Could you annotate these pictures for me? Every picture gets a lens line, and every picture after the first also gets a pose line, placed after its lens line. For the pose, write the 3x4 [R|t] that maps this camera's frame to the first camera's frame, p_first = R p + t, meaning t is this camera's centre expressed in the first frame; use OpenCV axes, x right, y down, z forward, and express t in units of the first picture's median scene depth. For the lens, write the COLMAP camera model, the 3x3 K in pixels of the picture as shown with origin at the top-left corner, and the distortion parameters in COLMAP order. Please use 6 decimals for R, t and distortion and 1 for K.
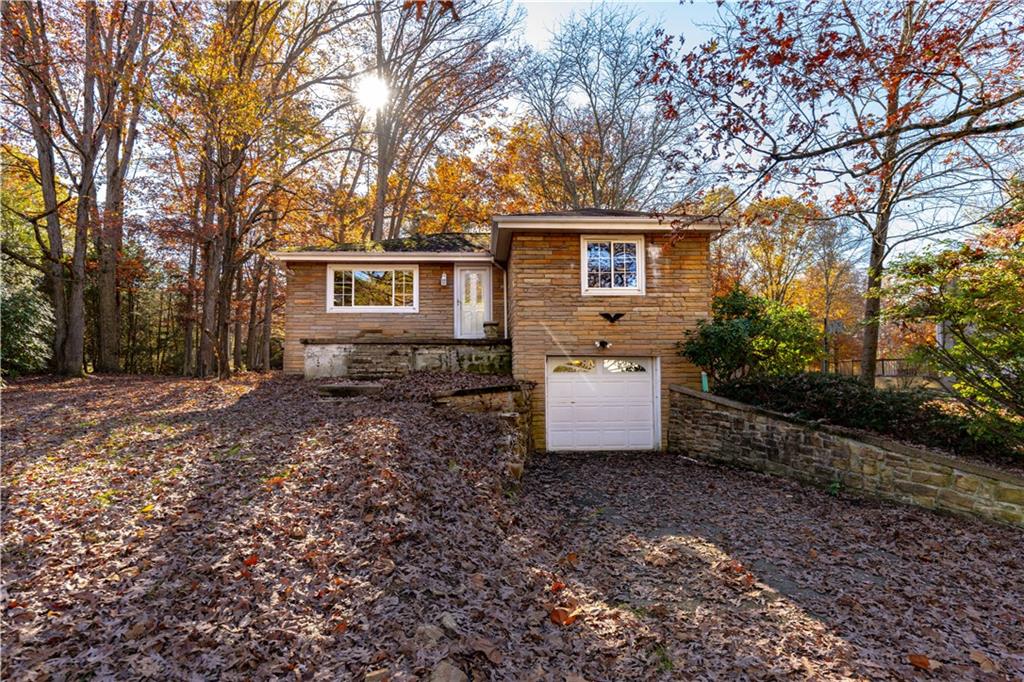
lens RADIAL K [[498.7, 0, 511.7], [0, 498.7, 342.5], [0, 0, 1]] dist [-0.001360, -0.000154]
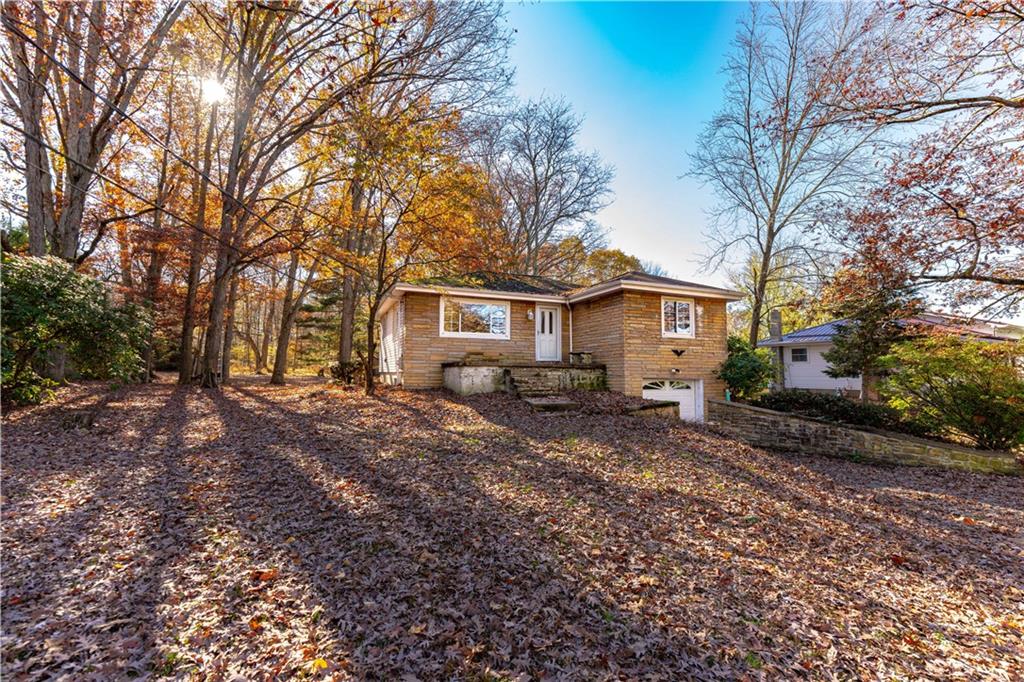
lens RADIAL K [[437.2, 0, 512.1], [0, 437.2, 340.6], [0, 0, 1]] dist [0.002365, 0.000121]
pose [[0.939493, 0.037556, 0.340503, -0.700713], [-0.032391, 0.999258, -0.020843, -0.042873], [-0.341033, 0.008552, 0.940012, -0.056775]]
